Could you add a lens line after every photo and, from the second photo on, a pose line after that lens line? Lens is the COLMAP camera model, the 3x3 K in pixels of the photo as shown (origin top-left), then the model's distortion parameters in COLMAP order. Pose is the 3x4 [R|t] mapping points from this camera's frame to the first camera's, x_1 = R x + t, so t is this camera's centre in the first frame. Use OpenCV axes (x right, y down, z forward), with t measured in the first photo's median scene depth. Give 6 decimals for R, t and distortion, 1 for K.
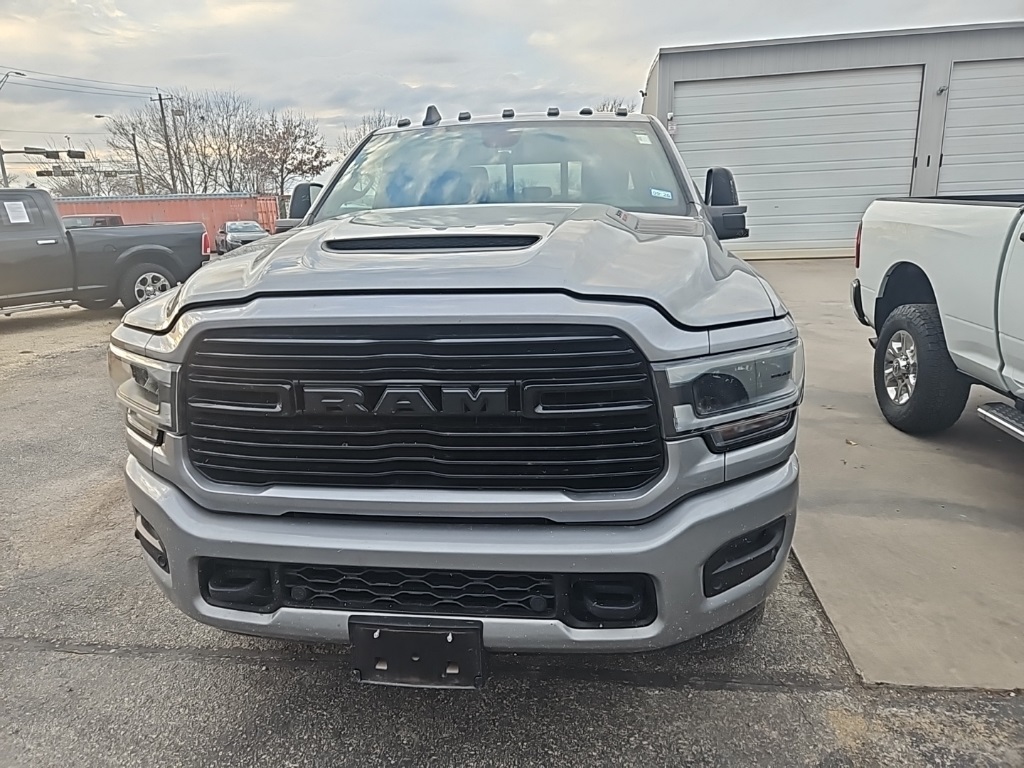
lens RADIAL K [[696.0, 0, 512.0], [0, 696.0, 384.0], [0, 0, 1]] dist [0.069049, -0.053778]
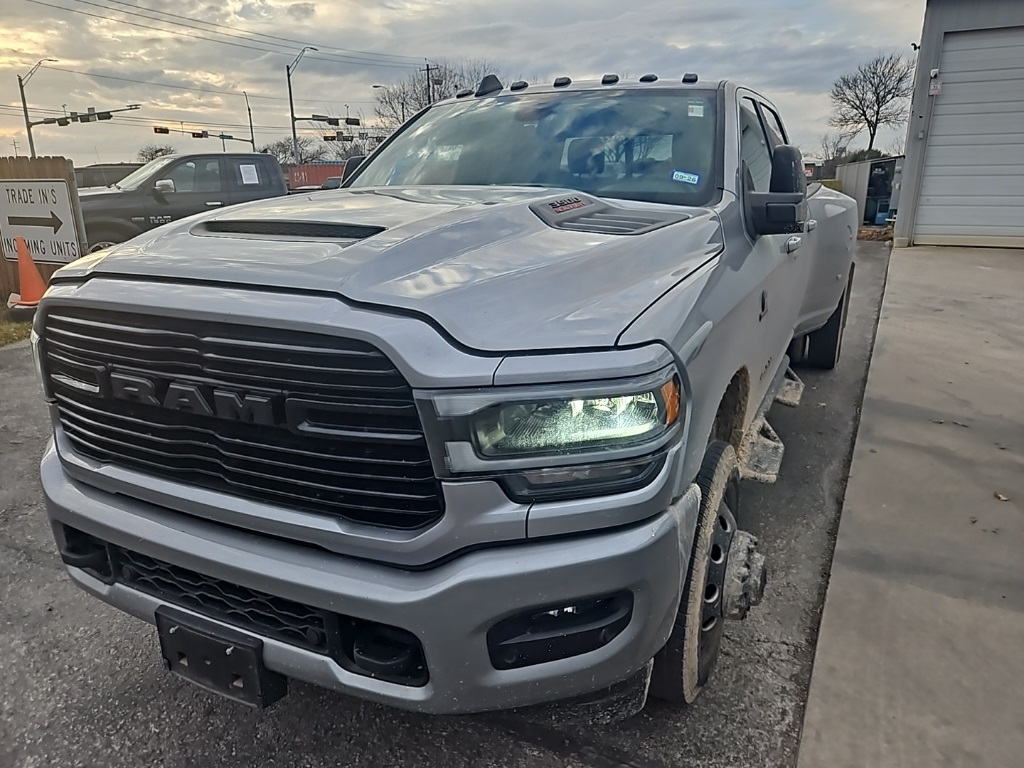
lens RADIAL K [[701.8, 0, 513.1], [0, 701.8, 379.8], [0, 0, 1]] dist [0.074674, -0.060020]
pose [[0.946928, 0.111903, -0.301339, 0.518776], [-0.101051, 0.993552, 0.051414, -0.088629], [0.305150, -0.018235, 0.952130, 0.203050]]
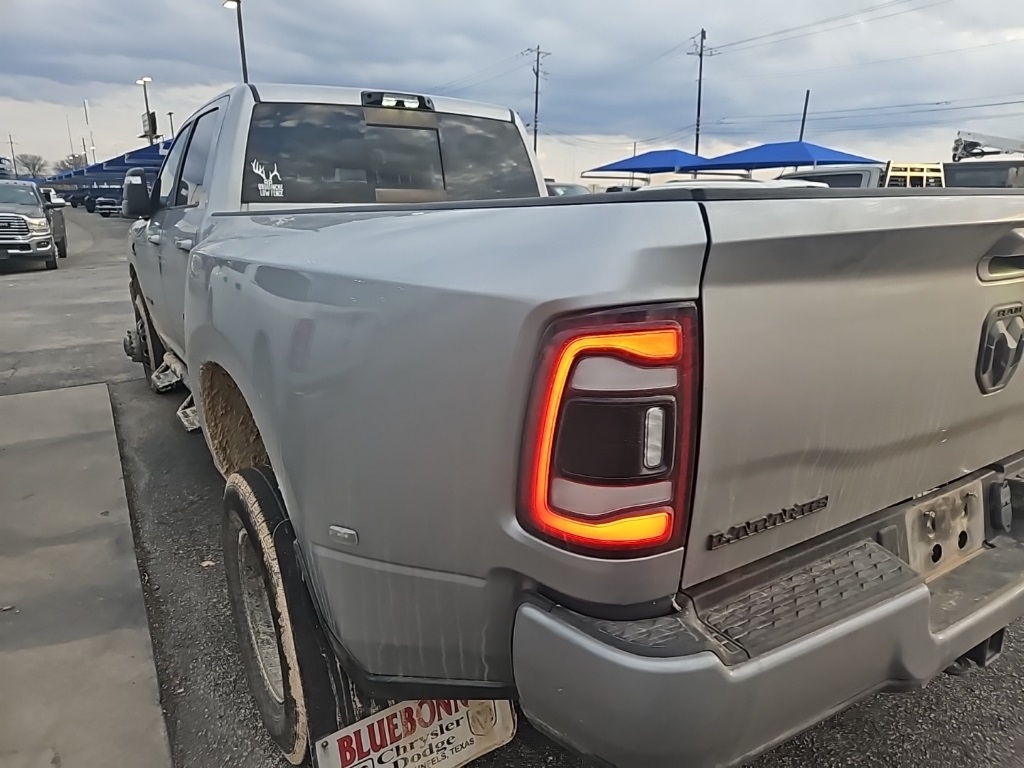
lens RADIAL K [[696.0, 0, 512.0], [0, 696.0, 384.0], [0, 0, 1]] dist [0.069049, -0.053778]
pose [[-0.764479, 0.190377, -0.615896, 1.285237], [-0.131355, 0.889352, 0.437949, -1.239863], [0.631124, 0.415704, -0.654884, 4.918381]]
